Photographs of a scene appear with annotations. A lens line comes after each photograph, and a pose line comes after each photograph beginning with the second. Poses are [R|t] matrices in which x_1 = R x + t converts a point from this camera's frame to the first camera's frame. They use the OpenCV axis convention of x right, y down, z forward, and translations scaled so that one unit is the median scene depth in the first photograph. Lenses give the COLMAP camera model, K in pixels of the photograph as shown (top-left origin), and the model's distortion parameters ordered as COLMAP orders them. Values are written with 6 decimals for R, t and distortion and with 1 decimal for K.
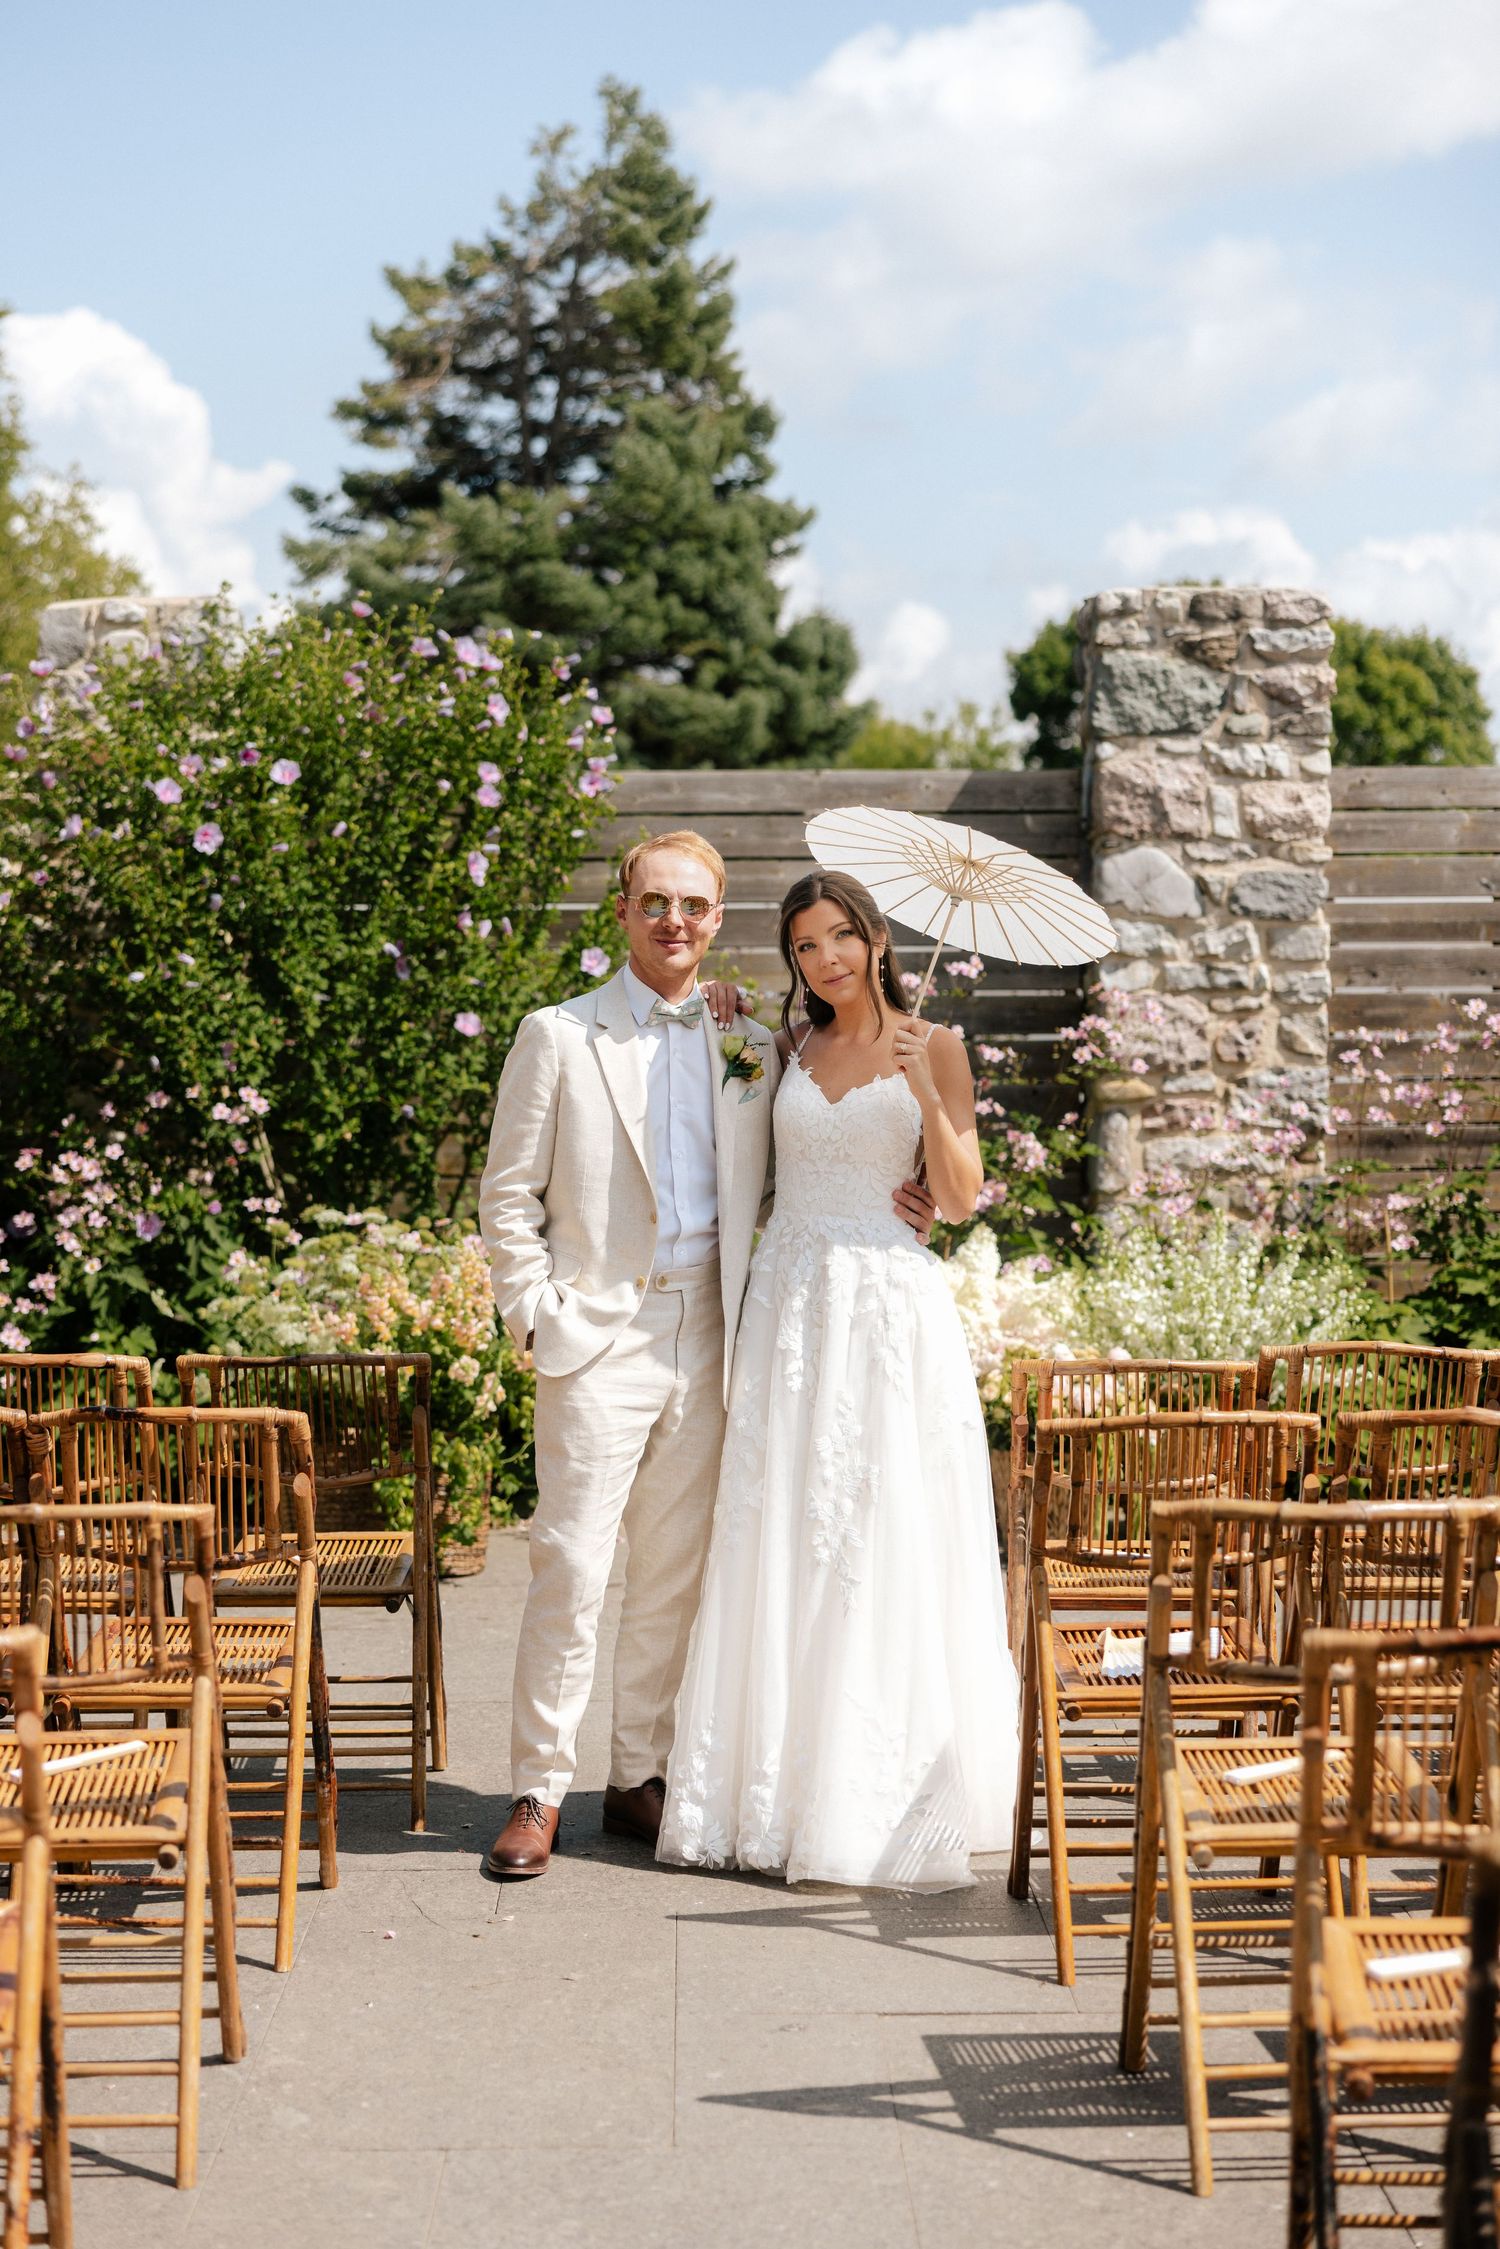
lens RADIAL K [[3722.2, 0, 750.0], [0, 3722.2, 1124.5], [0, 0, 1]] dist [0.013351, 3.474045]
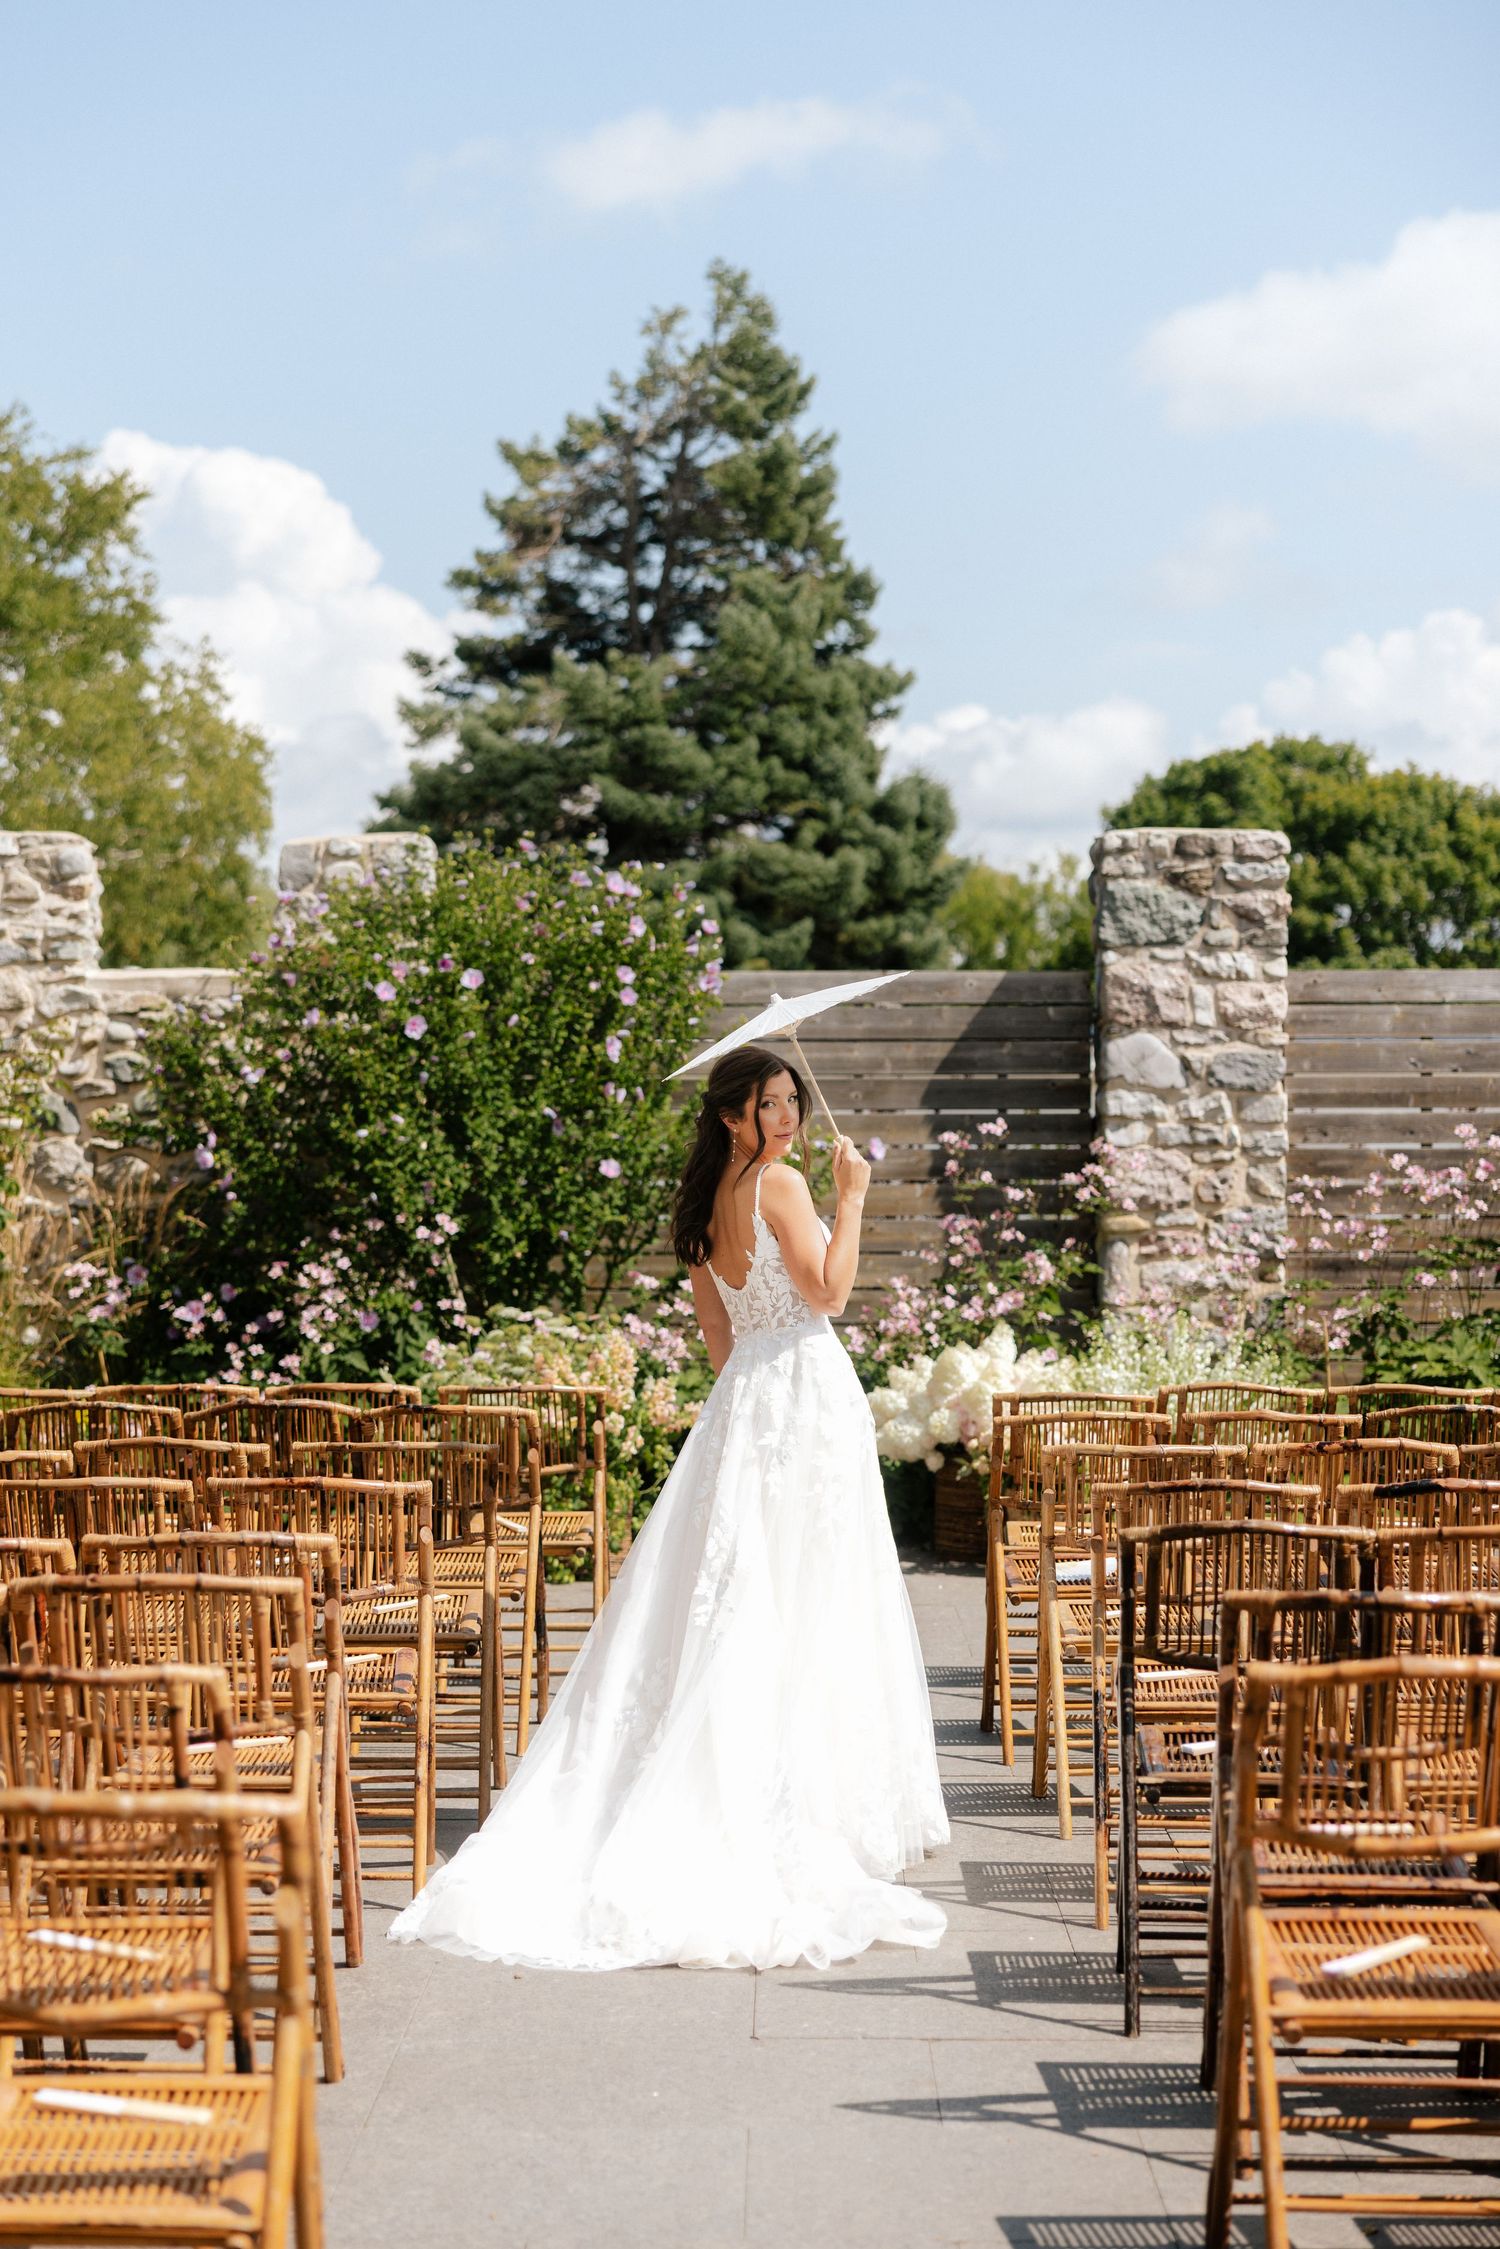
lens RADIAL K [[3704.9, 0, 750.0], [0, 3704.9, 1124.5], [0, 0, 1]] dist [0.005753, -0.000646]
pose [[0.999627, 0.004151, -0.027003, 0.006869], [-0.005226, 0.999191, -0.039877, 0.007898], [0.026816, 0.040003, 0.998840, -0.263522]]
